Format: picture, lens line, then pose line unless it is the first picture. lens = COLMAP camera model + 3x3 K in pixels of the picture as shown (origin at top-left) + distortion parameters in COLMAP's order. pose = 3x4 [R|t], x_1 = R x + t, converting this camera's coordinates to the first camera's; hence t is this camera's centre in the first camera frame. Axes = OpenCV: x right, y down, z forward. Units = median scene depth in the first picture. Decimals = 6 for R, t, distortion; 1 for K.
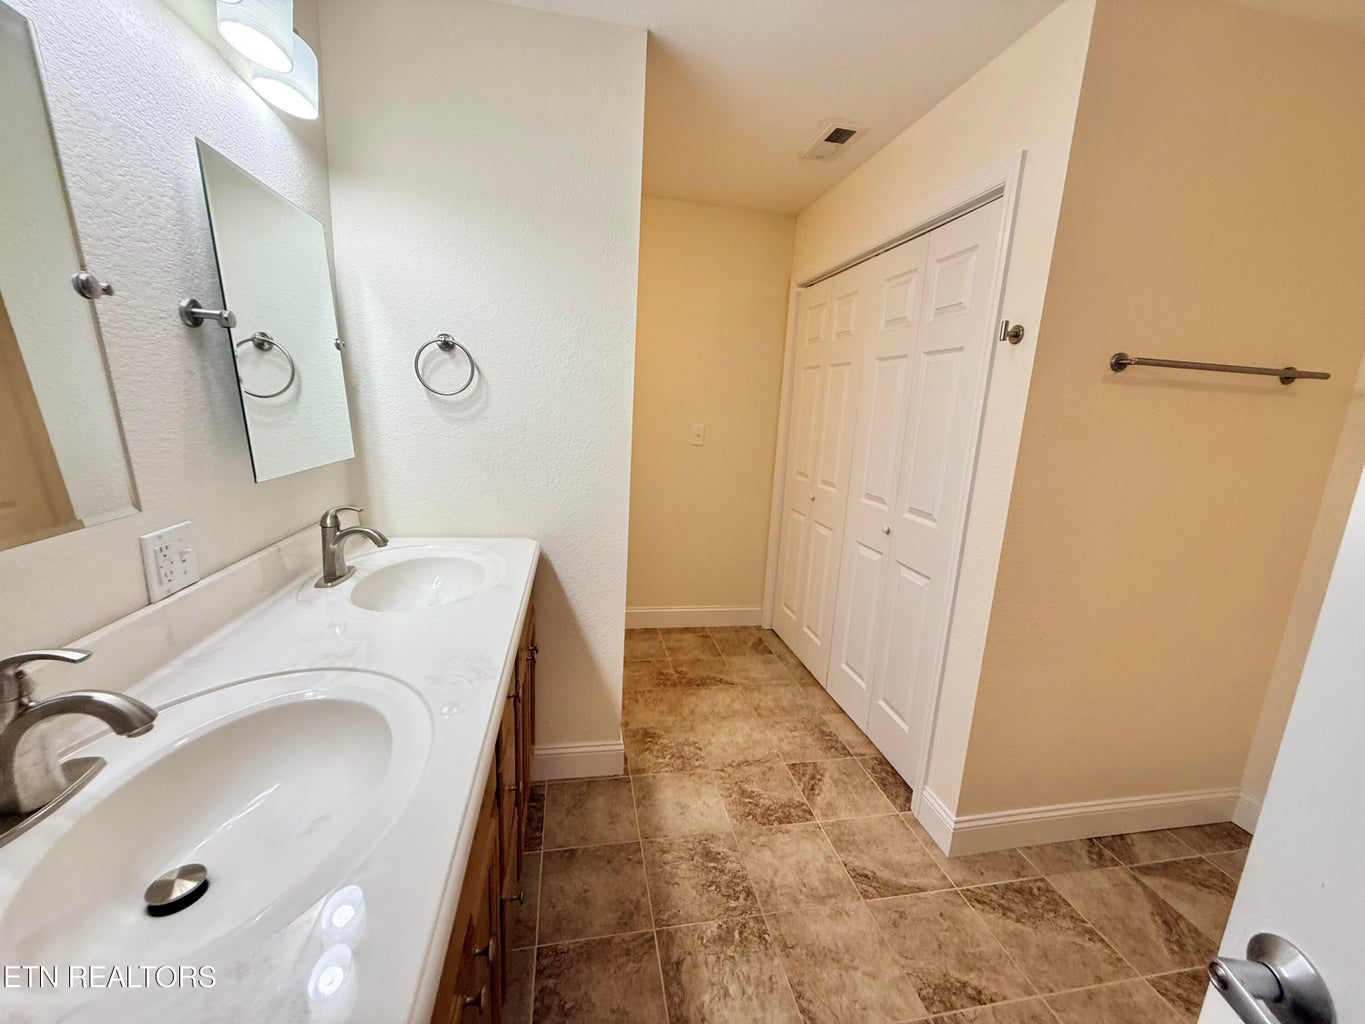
lens RADIAL K [[545.3, 0, 680.8], [0, 545.3, 511.8], [0, 0, 1]] dist [-0.000410, -0.000055]
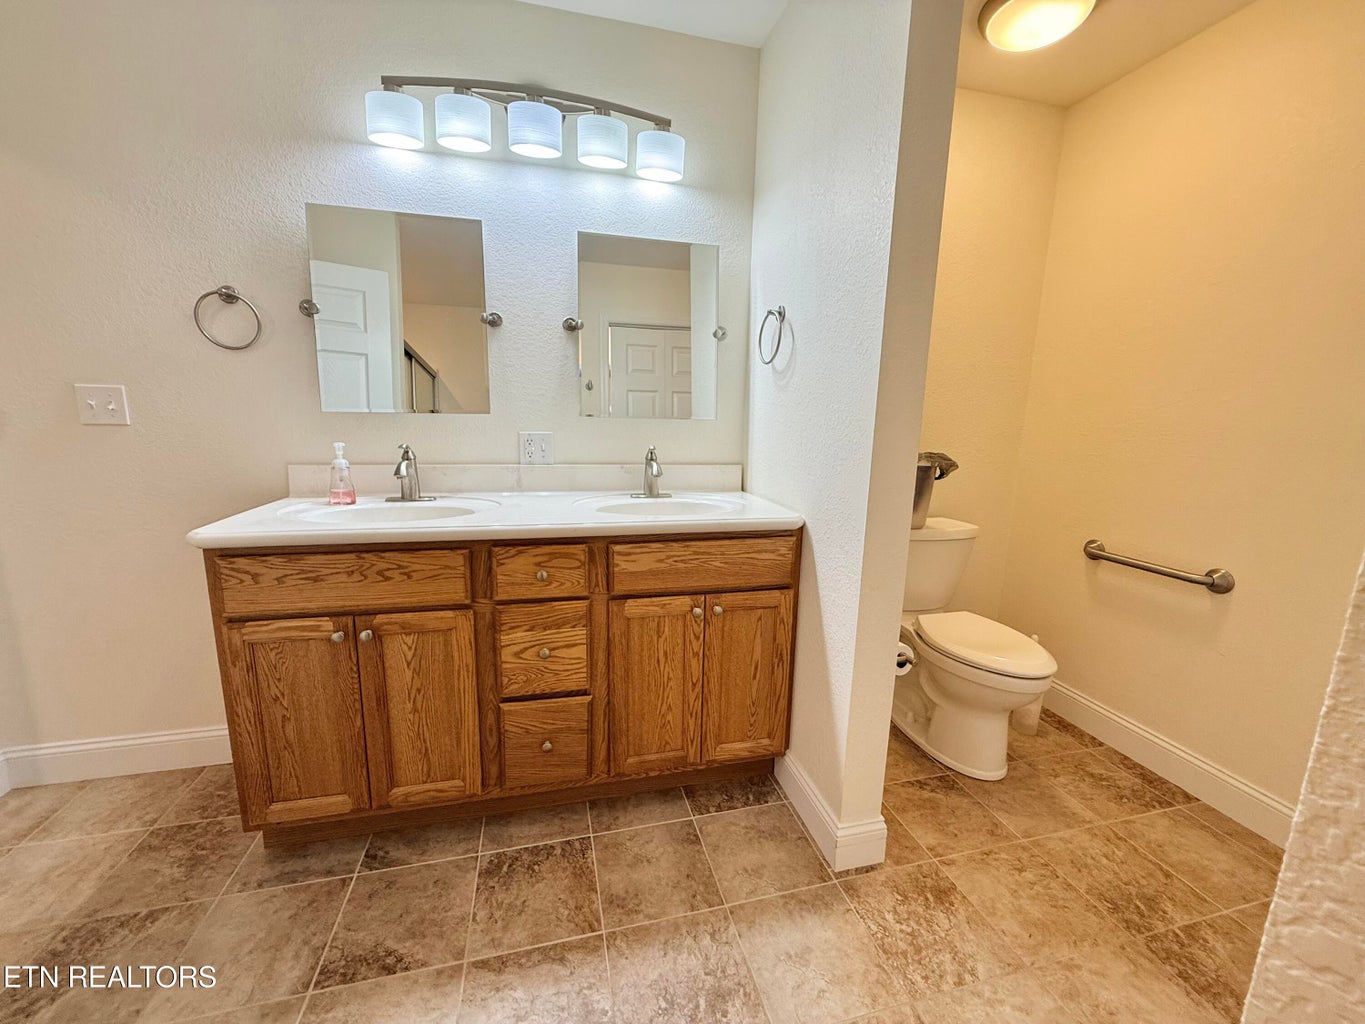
lens RADIAL K [[545.3, 0, 680.8], [0, 545.3, 511.8], [0, 0, 1]] dist [-0.000410, -0.000055]
pose [[0.059730, 0.131173, -0.989558, 0.627779], [-0.217174, 0.969290, 0.115377, -0.017181], [0.974304, 0.208015, 0.086383, 0.765628]]
